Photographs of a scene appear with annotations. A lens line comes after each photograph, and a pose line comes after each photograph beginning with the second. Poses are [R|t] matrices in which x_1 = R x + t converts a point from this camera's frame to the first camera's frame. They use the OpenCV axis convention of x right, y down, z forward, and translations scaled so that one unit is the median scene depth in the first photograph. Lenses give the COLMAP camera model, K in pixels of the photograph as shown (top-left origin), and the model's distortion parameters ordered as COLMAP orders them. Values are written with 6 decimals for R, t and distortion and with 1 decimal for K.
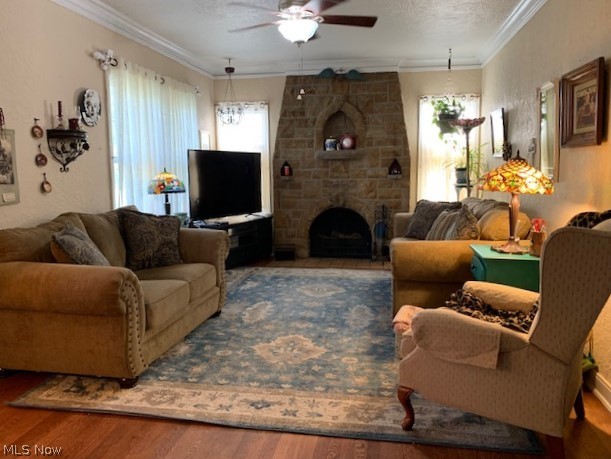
lens RADIAL K [[491.2, 0, 305.5], [0, 491.2, 229.5], [0, 0, 1]] dist [0.005716, 0.002685]
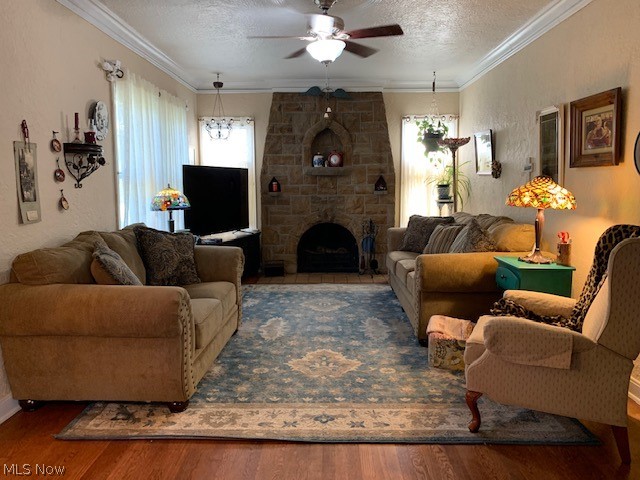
lens RADIAL K [[491.2, 0, 318.8], [0, 491.2, 237.3], [0, 0, 1]] dist [0.004645, -0.002965]
pose [[0.987904, -0.013959, 0.154436, -0.185025], [0.016376, 0.999762, -0.014387, -0.001431], [-0.154198, 0.016742, 0.987898, -0.001130]]
